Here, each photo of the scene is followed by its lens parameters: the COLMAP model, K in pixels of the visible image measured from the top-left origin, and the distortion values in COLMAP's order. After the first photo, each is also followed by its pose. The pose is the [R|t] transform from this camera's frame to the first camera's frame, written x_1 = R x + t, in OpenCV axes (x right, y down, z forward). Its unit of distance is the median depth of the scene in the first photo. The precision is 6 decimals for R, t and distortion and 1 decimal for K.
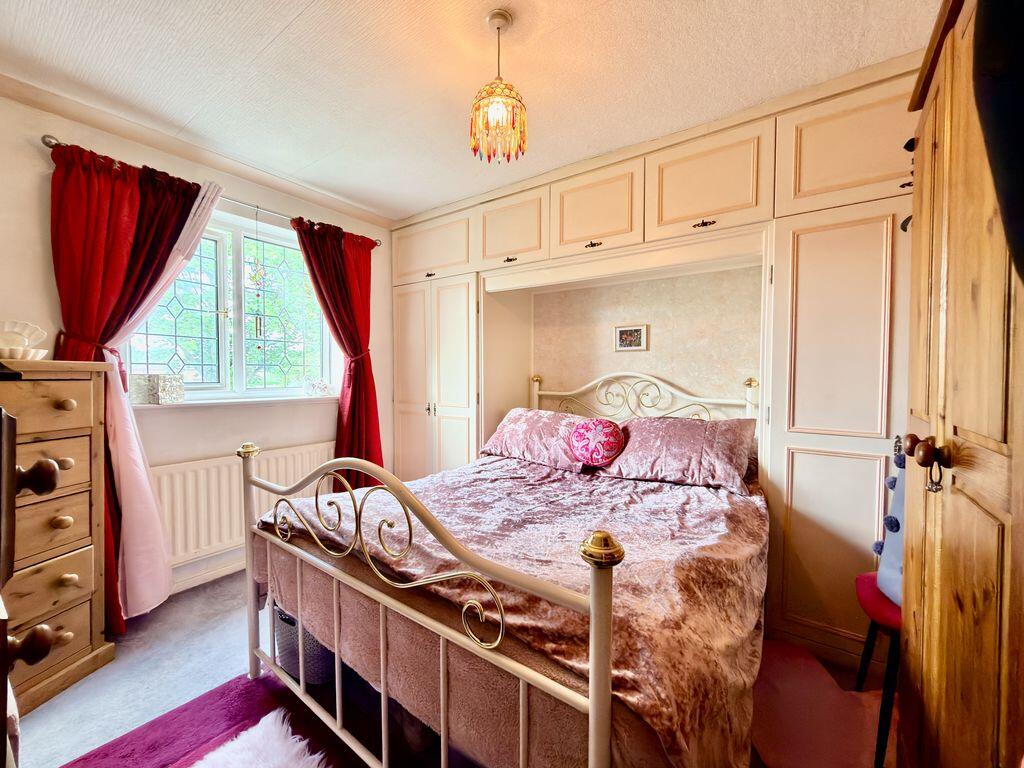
lens RADIAL K [[406.6, 0, 516.9], [0, 406.6, 384.4], [0, 0, 1]] dist [-0.001216, -0.000317]
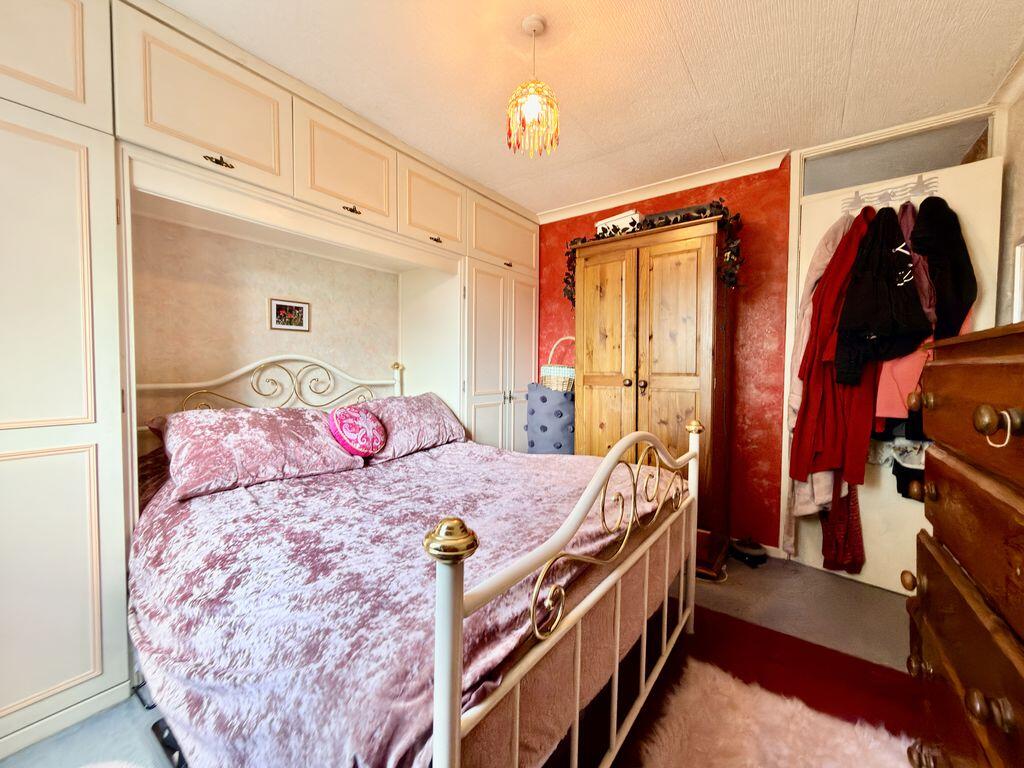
lens RADIAL K [[406.6, 0, 515.5], [0, 406.6, 381.6], [0, 0, 1]] dist [-0.001216, -0.000317]
pose [[0.015389, -0.039914, 0.999085, -0.605094], [0.022193, 0.998970, 0.039567, 0.002450], [-0.999635, 0.021564, 0.016258, 0.542776]]
